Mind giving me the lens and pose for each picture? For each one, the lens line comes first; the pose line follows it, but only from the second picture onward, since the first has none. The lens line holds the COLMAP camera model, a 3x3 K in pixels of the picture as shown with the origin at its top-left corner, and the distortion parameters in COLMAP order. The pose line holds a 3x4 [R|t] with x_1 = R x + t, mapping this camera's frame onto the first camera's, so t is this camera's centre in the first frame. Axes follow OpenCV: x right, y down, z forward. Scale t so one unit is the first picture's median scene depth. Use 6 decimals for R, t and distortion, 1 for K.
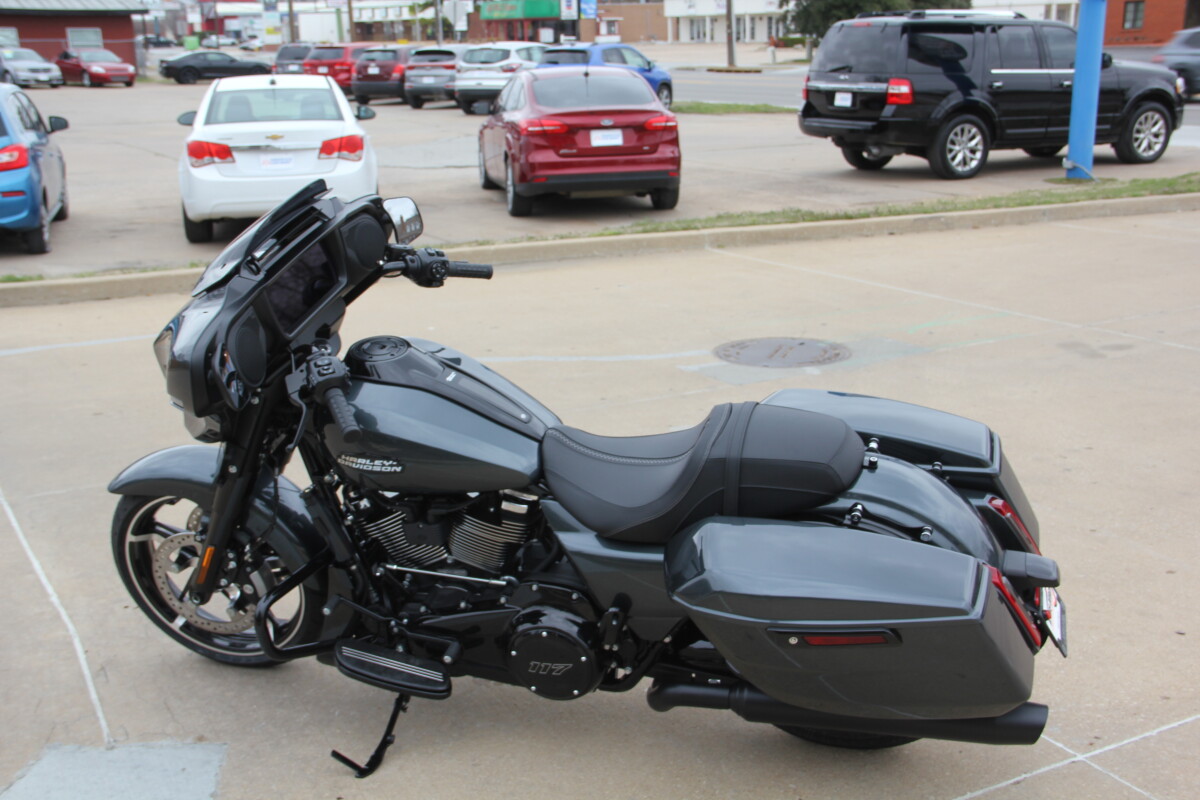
lens RADIAL K [[1412.7, 0, 598.7], [0, 1412.7, 413.0], [0, 0, 1]] dist [0.063111, 0.000000]
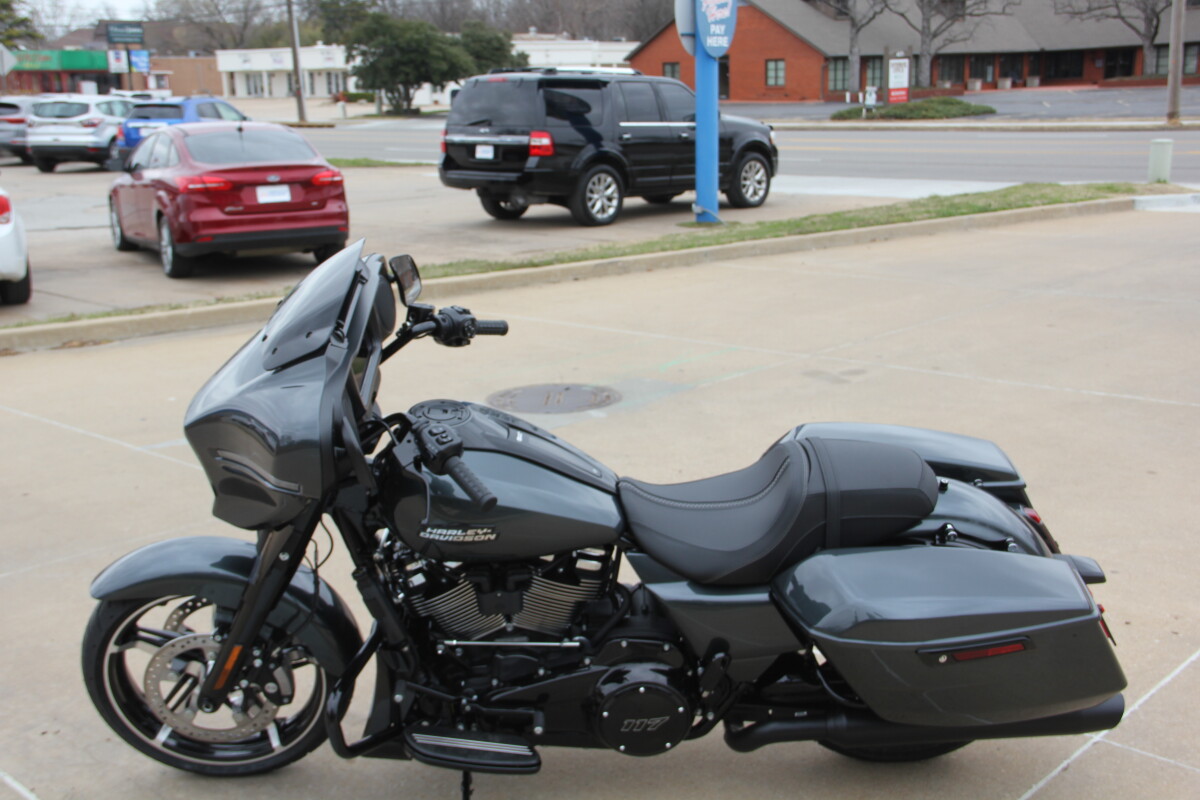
lens RADIAL K [[1412.7, 0, 601.2], [0, 1412.7, 409.3], [0, 0, 1]] dist [0.063111, 0.000000]
pose [[0.948223, -0.072609, 0.309195, -0.149658], [0.084592, 0.996089, -0.025507, -0.006299], [-0.306134, 0.050342, 0.950656, 0.027139]]
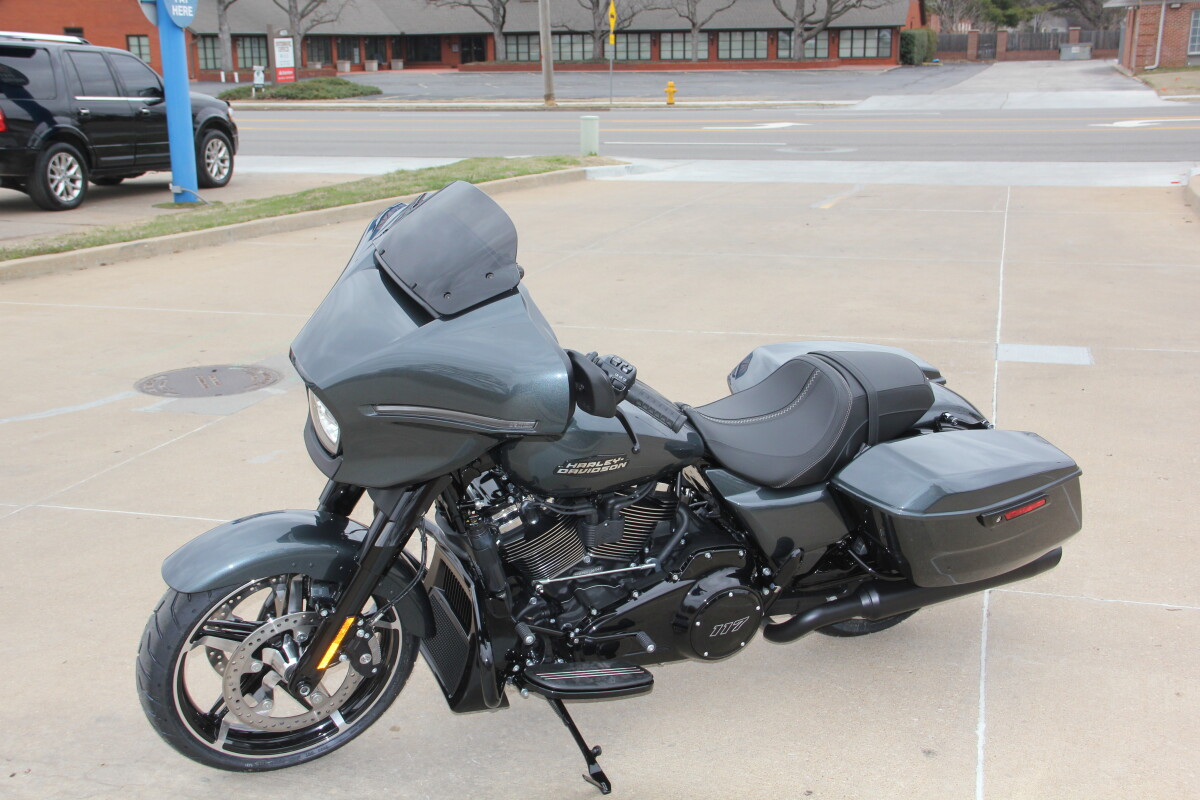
lens RADIAL K [[1412.7, 0, 608.5], [0, 1412.7, 433.0], [0, 0, 1]] dist [0.063111, 0.000000]
pose [[0.704755, -0.173408, 0.687932, -0.341218], [0.181269, 0.981496, 0.061706, -0.018620], [-0.685903, 0.081213, 0.723147, 0.121583]]
